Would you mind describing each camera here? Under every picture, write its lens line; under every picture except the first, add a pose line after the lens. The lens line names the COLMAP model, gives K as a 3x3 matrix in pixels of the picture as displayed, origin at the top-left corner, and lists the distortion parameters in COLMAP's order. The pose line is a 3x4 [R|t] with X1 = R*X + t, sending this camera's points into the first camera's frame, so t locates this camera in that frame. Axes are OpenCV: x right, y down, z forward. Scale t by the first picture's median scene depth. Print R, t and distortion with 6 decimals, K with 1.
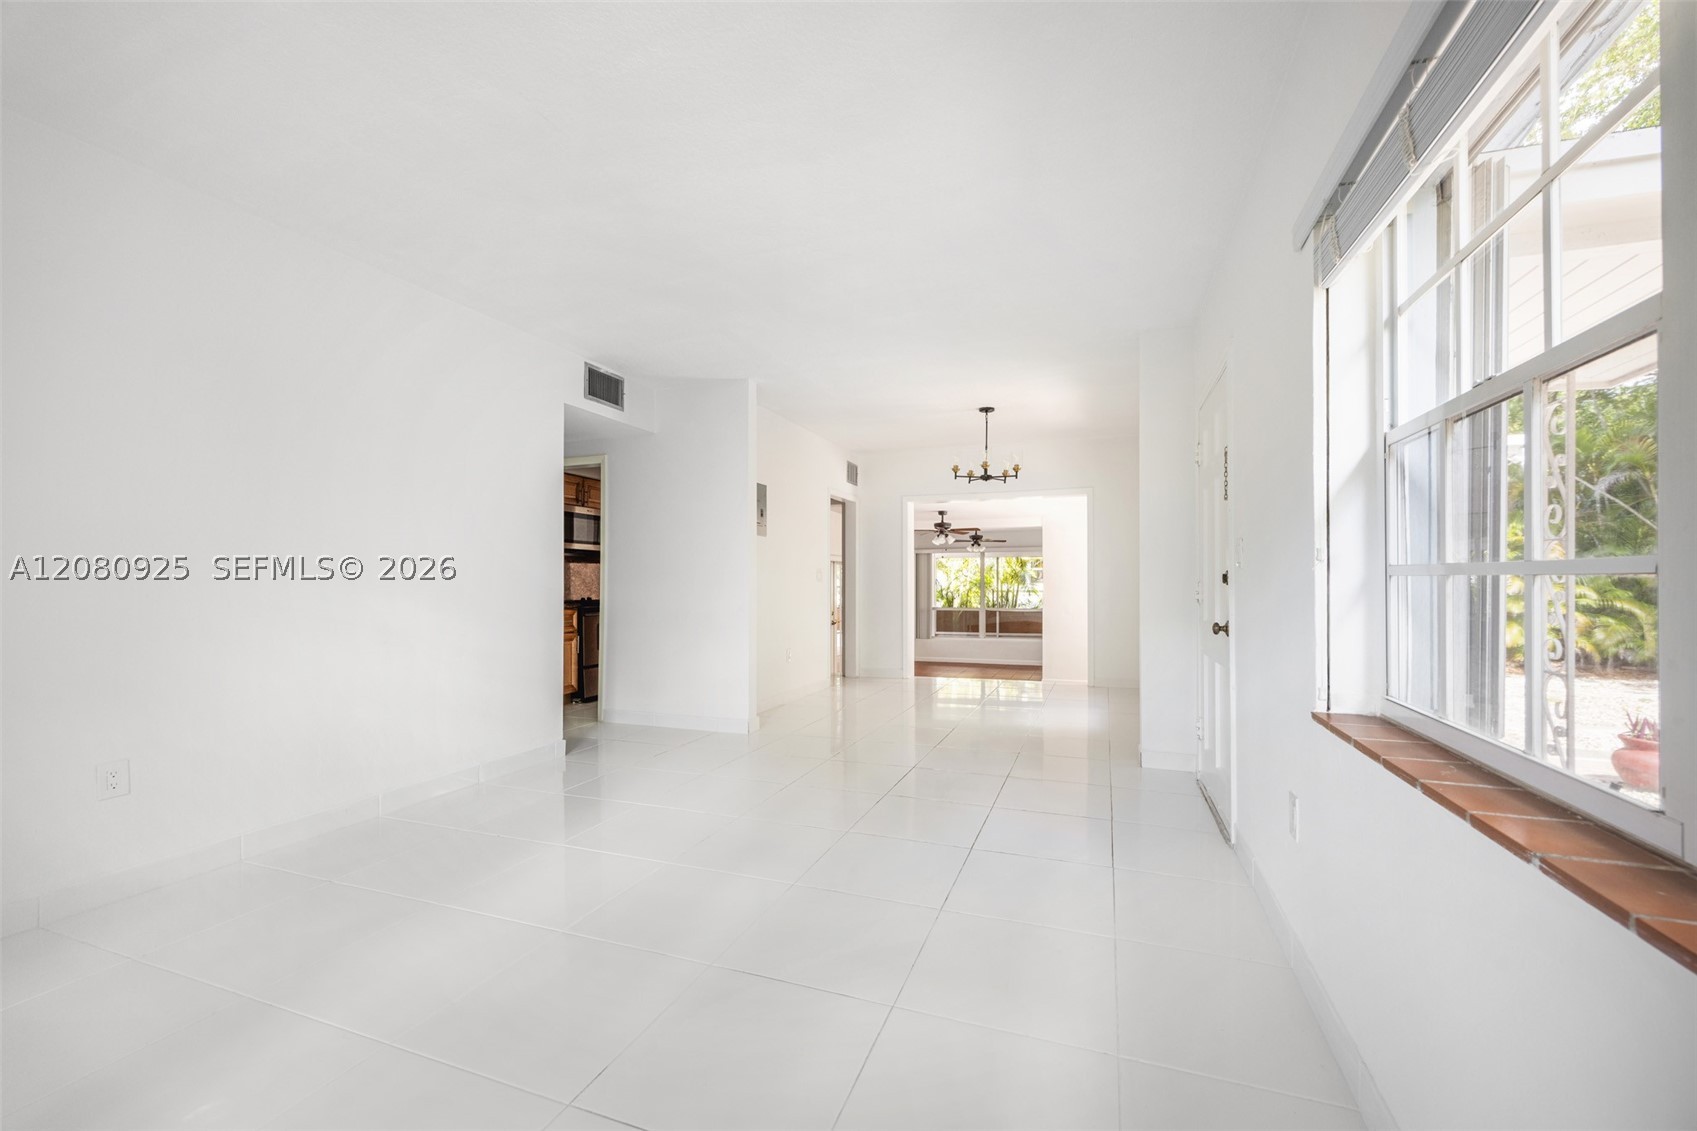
lens RADIAL K [[656.9, 0, 848.5], [0, 656.9, 565.5], [0, 0, 1]] dist [0.002270, 0.000022]
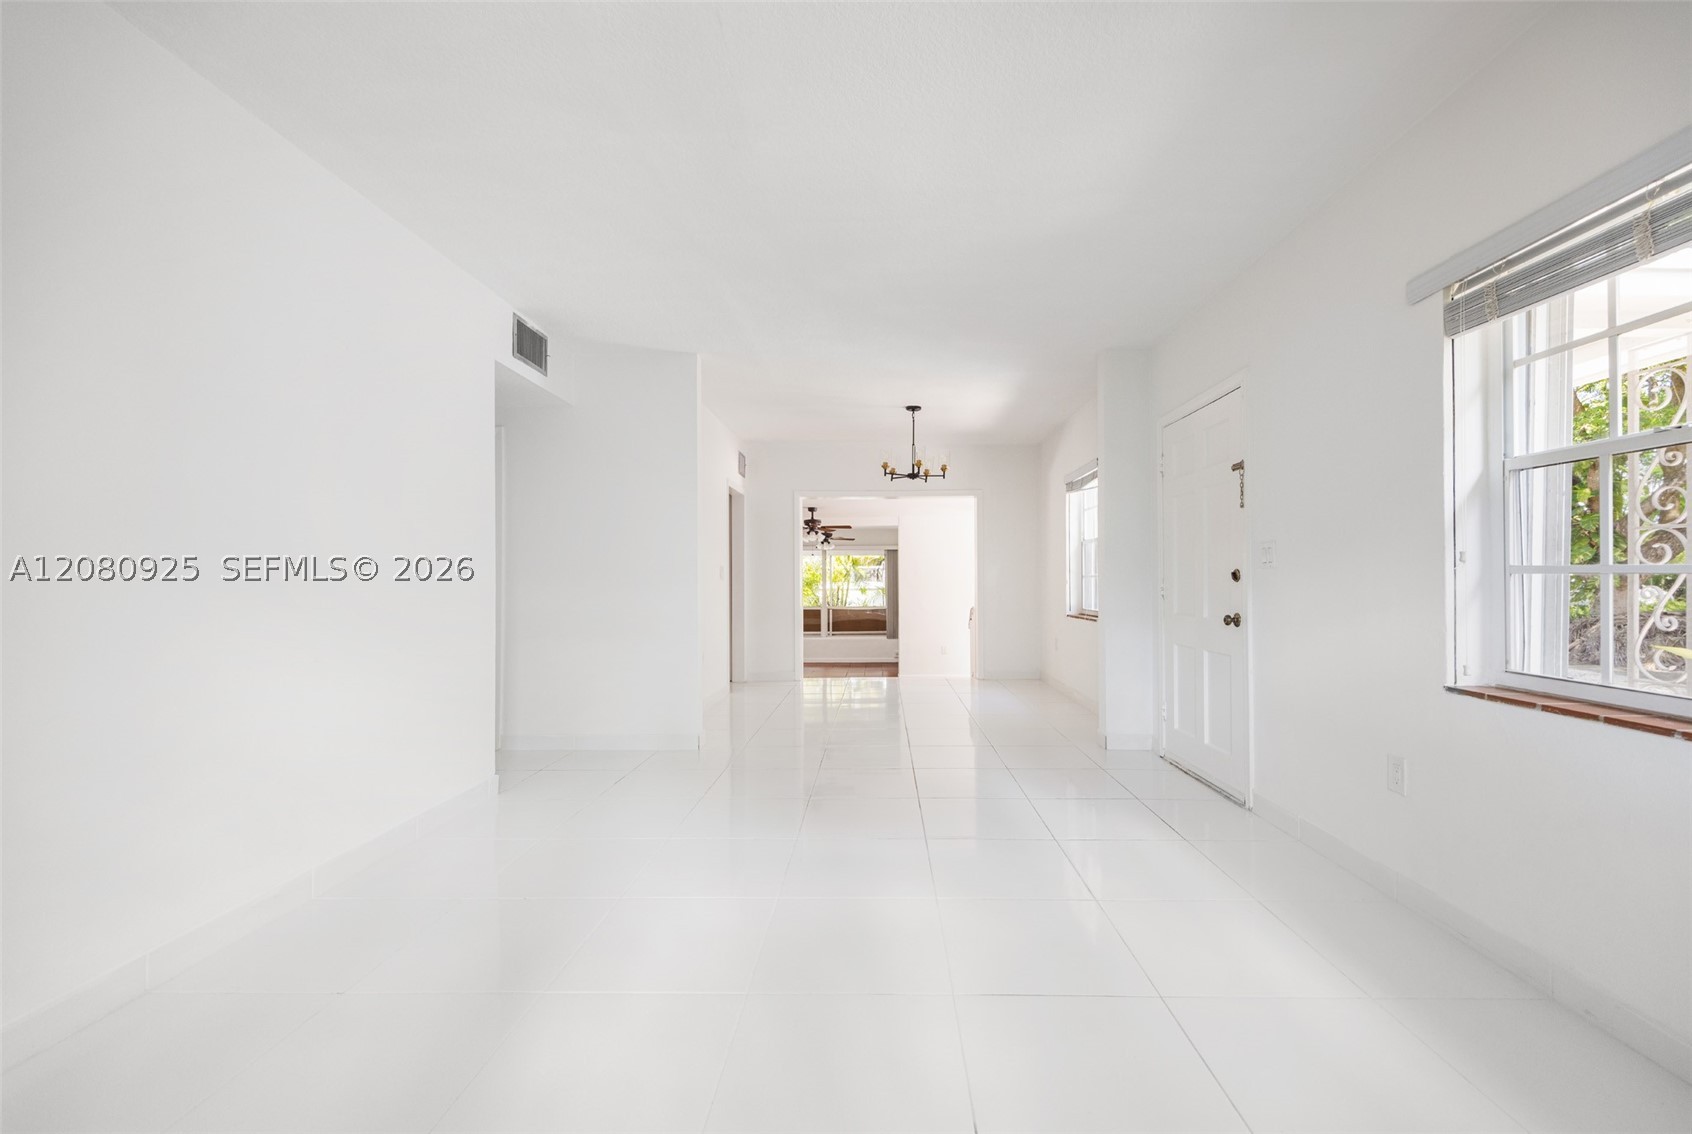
lens RADIAL K [[682.7, 0, 855.8], [0, 682.7, 583.0], [0, 0, 1]] dist [0.002812, -0.000007]
pose [[0.944432, -0.006704, 0.328638, -0.215009], [-0.002764, 0.999595, 0.028333, -0.000457], [-0.328695, -0.027667, 0.944031, 0.043663]]
